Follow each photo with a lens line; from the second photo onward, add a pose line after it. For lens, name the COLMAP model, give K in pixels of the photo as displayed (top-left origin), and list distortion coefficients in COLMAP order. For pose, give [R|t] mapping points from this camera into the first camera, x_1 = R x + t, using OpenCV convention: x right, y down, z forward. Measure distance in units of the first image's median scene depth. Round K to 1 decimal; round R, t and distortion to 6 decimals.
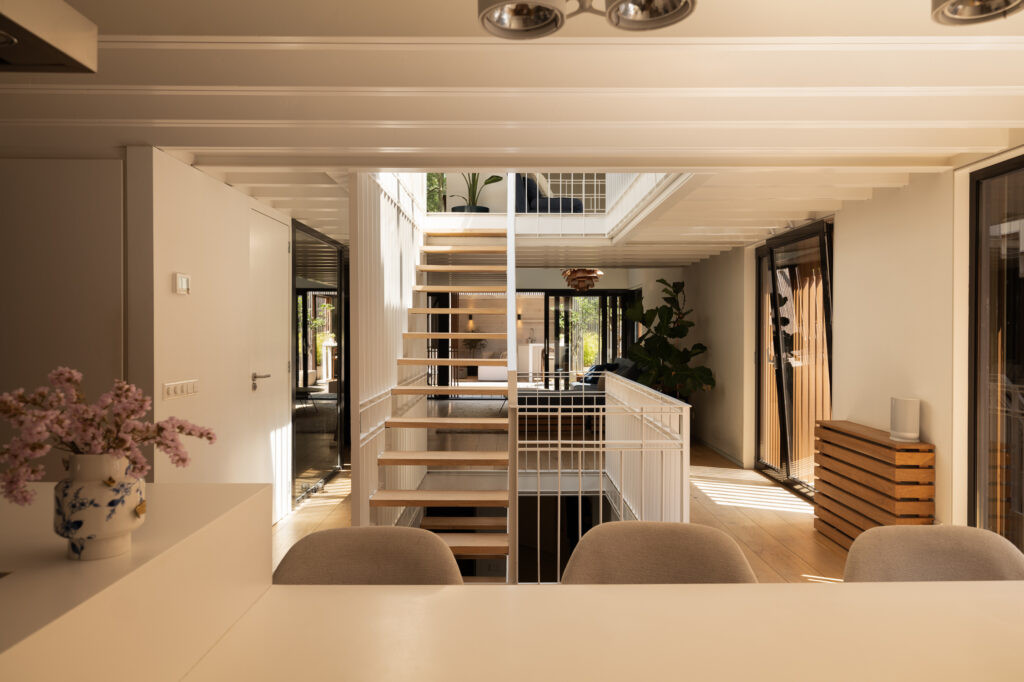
lens RADIAL K [[708.3, 0, 512.0], [0, 708.3, 341.0], [0, 0, 1]] dist [-0.010210, -0.002034]
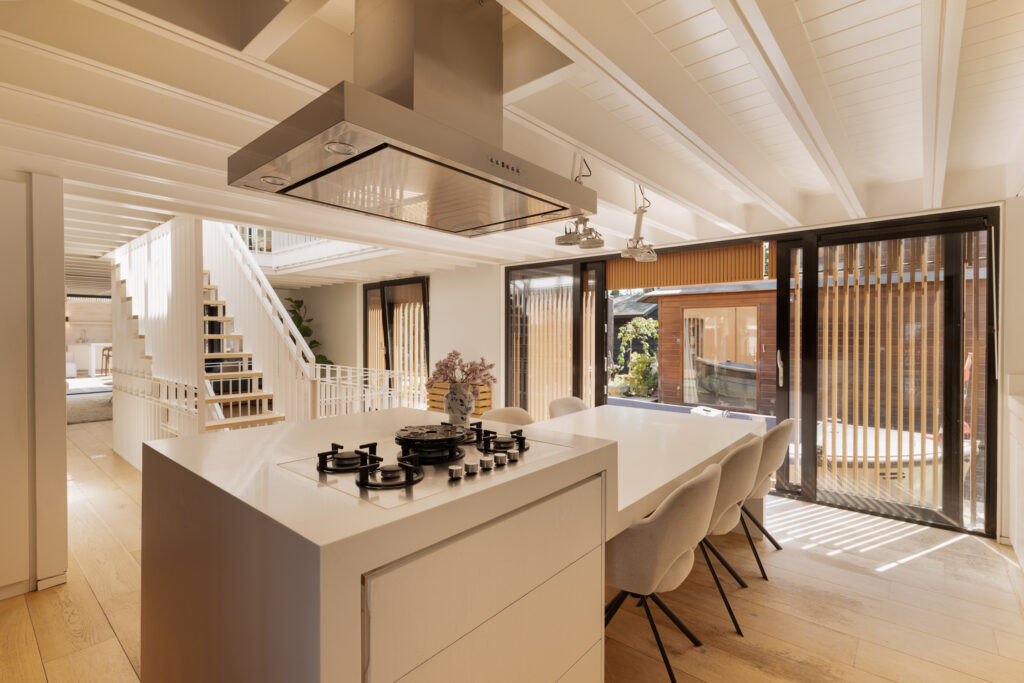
lens RADIAL K [[479.0, 0, 519.1], [0, 479.0, 337.3], [0, 0, 1]] dist [-0.001816, -0.000655]
pose [[0.652836, -0.009584, 0.757439, -0.389486], [0.011303, 0.999932, 0.002911, -0.001196], [-0.757415, 0.006661, 0.652900, -0.072245]]
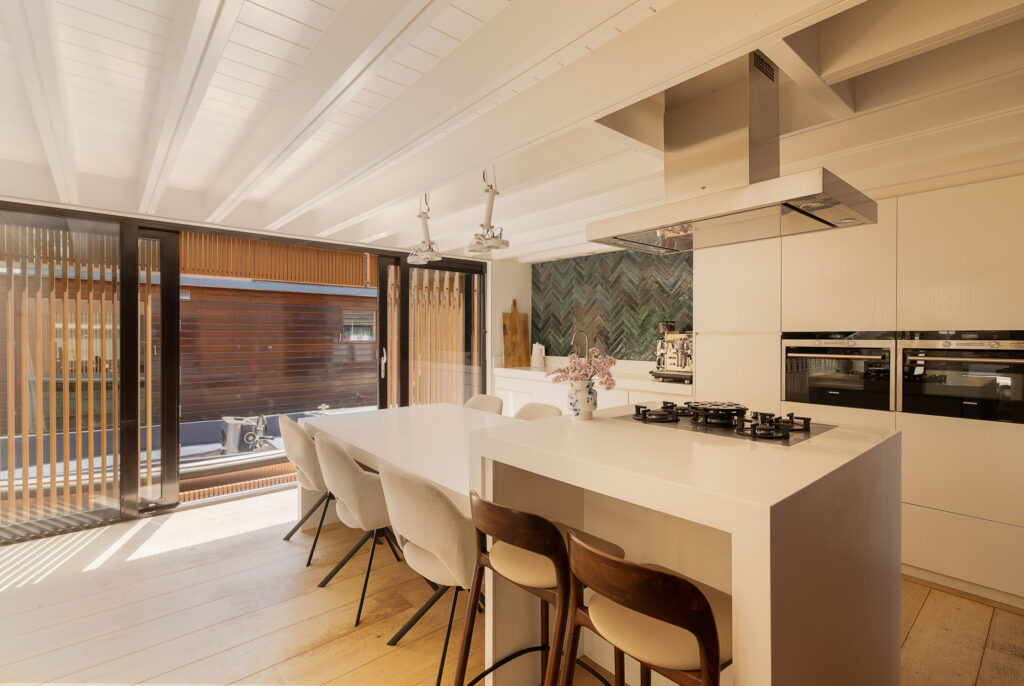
lens RADIAL K [[479.0, 0, 519.1], [0, 479.0, 338.8], [0, 0, 1]] dist [-0.001816, -0.000655]
pose [[-0.654525, -0.013354, 0.755922, -0.397096], [0.004155, 0.999765, 0.021259, -0.009315], [-0.756029, 0.017055, -0.654316, 0.503712]]
